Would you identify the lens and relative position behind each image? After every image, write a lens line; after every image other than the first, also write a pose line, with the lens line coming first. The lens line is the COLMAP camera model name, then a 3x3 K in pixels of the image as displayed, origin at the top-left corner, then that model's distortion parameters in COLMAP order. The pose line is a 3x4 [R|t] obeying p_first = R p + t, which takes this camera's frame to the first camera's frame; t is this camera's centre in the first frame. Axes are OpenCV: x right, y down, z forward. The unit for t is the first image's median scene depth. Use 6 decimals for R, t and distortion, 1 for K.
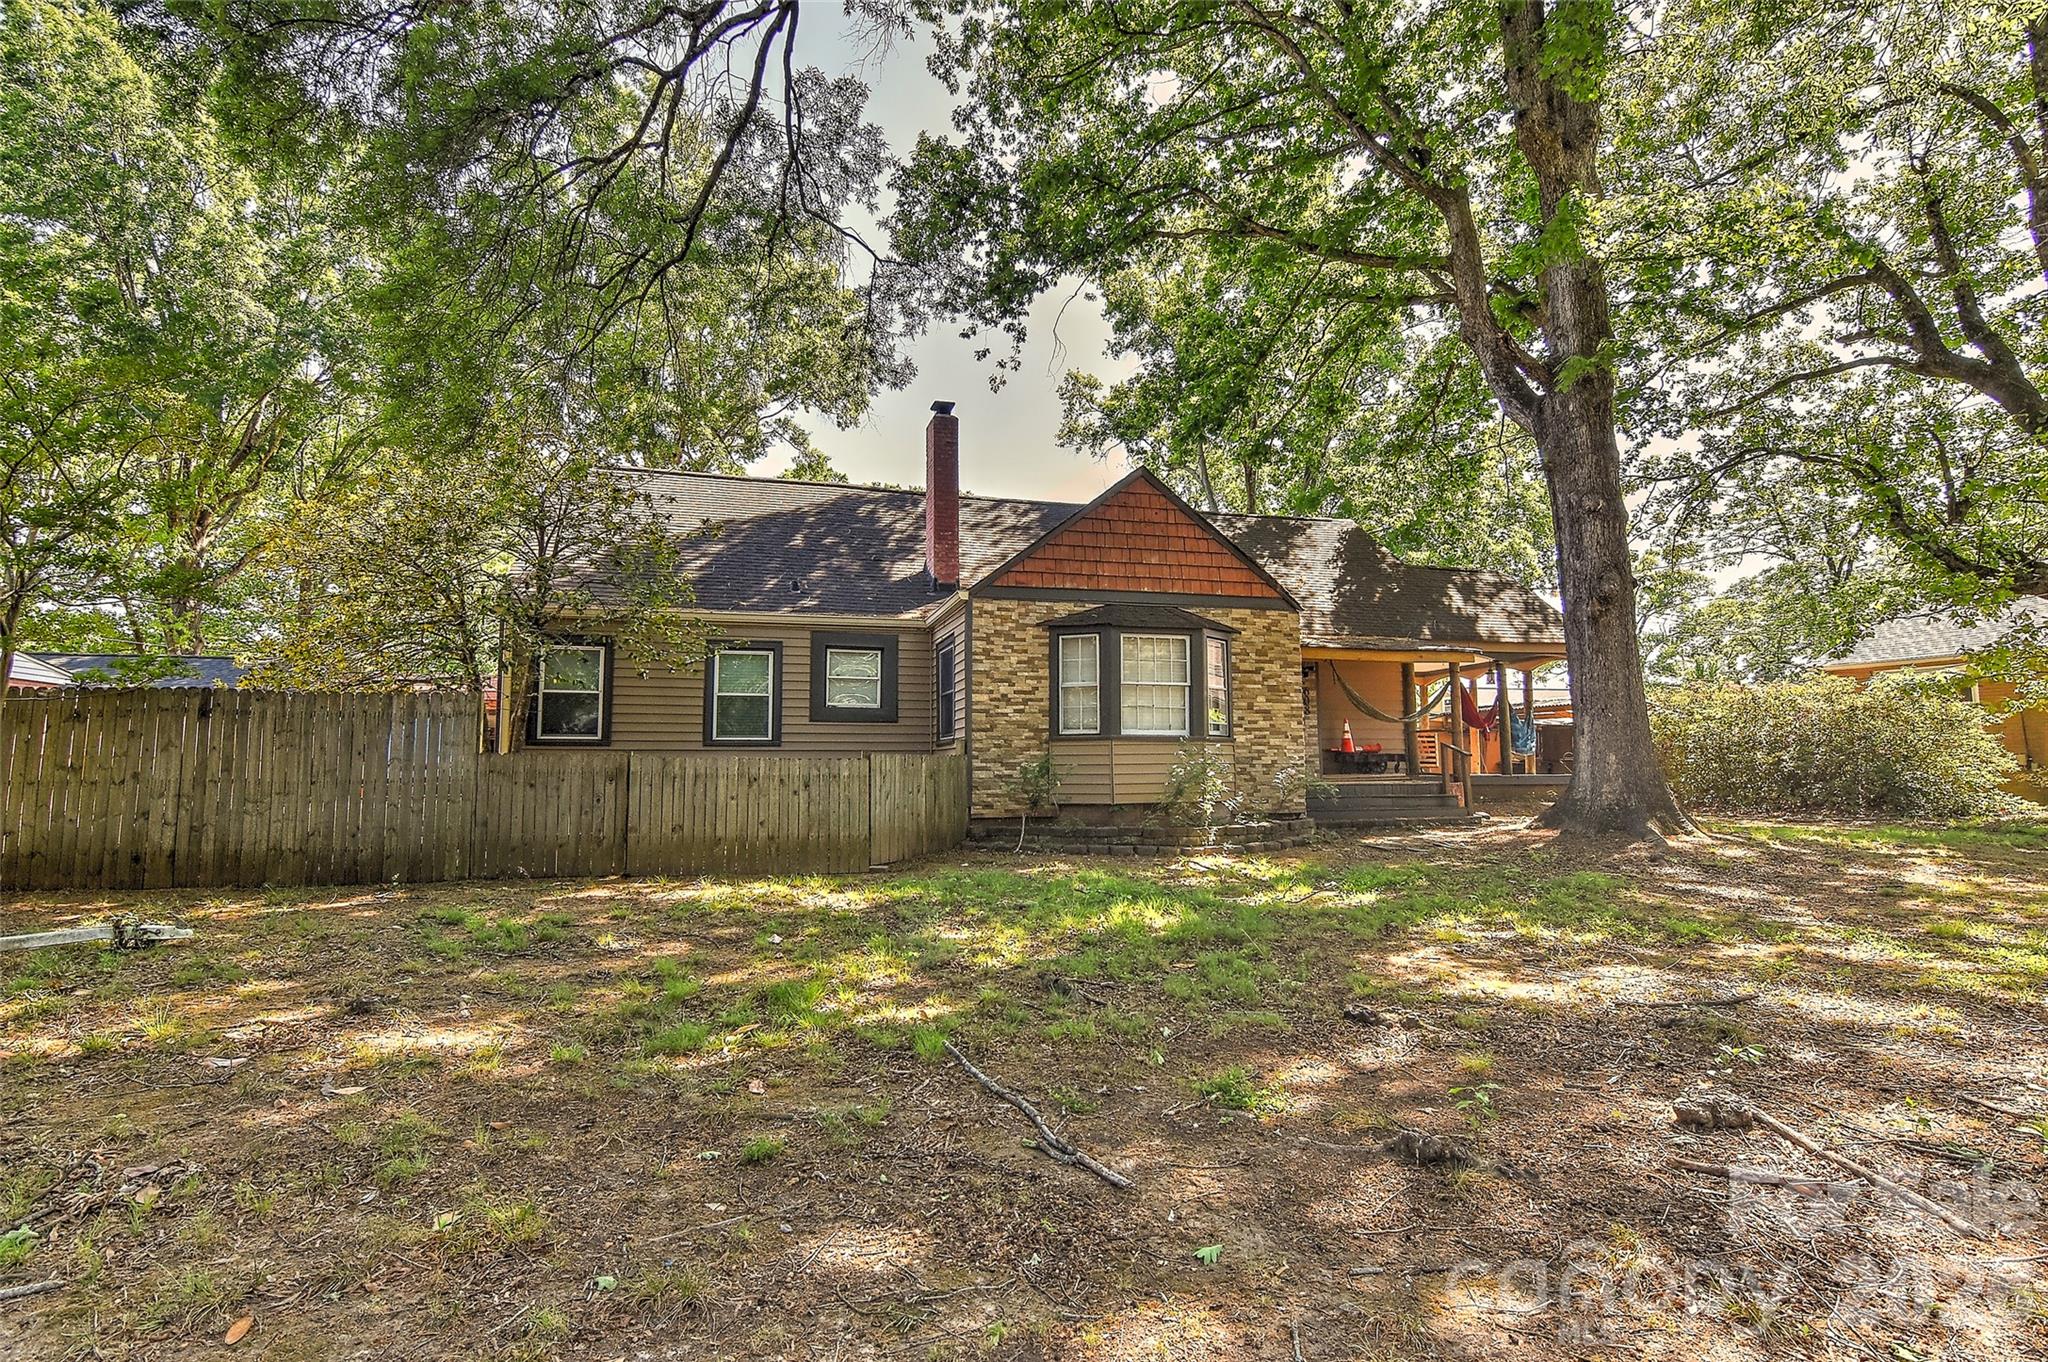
lens RADIAL K [[1018.9, 0, 1040.7], [0, 1018.9, 662.6], [0, 0, 1]] dist [-0.001544, -0.000214]
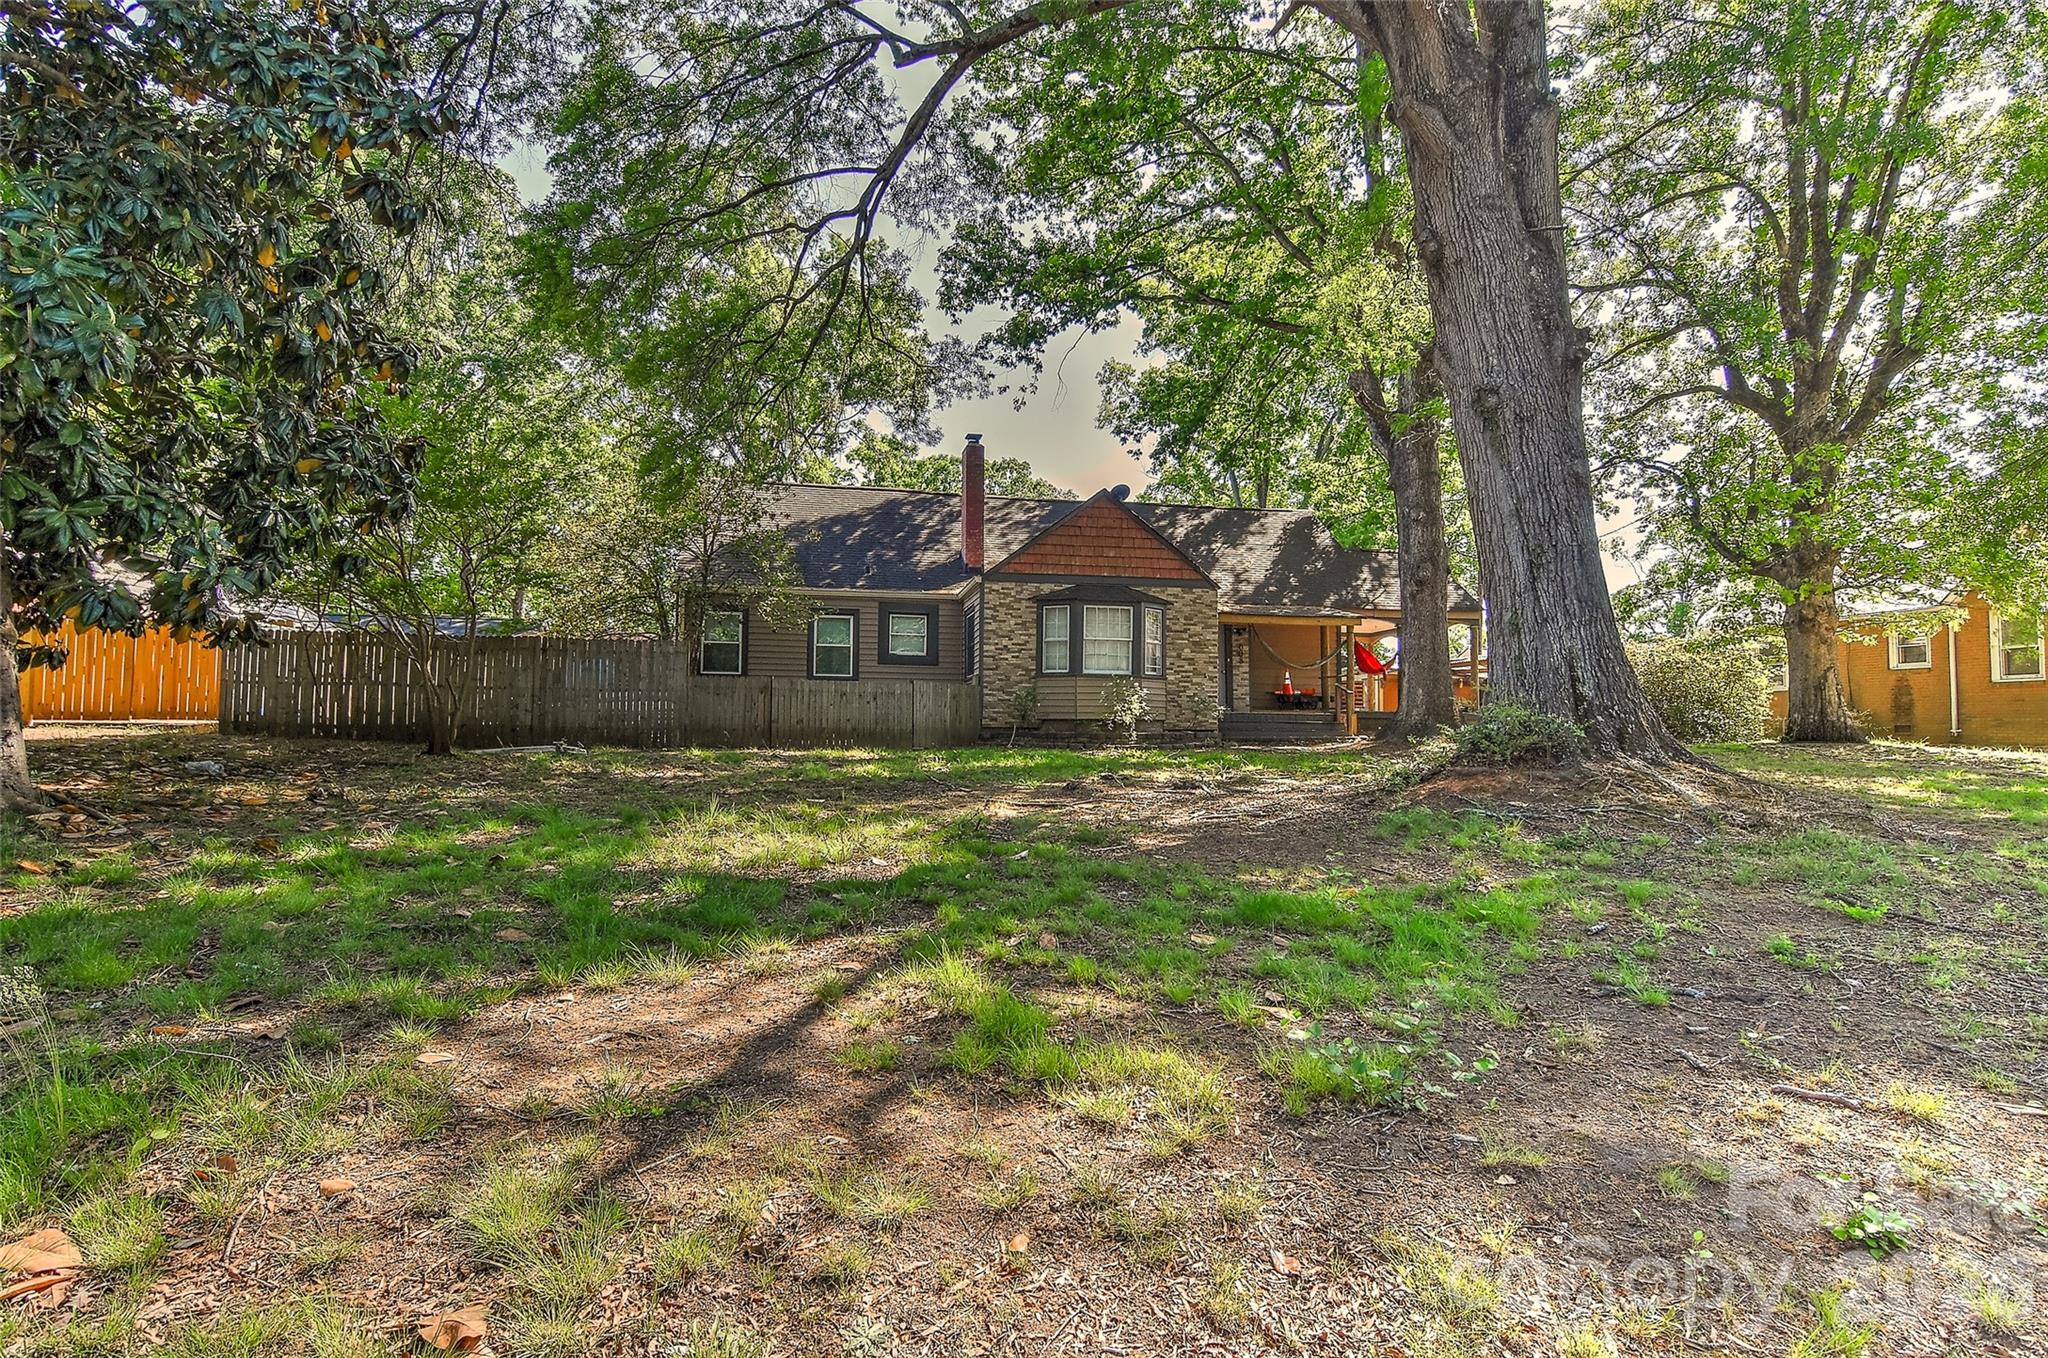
lens RADIAL K [[1018.9, 0, 1019.3], [0, 1018.9, 694.0], [0, 0, 1]] dist [-0.001544, -0.000214]
pose [[0.995967, 0.010452, -0.089108, 0.109556], [-0.004226, 0.997554, 0.069768, -0.002219], [0.089619, -0.069110, 0.993575, -0.451970]]
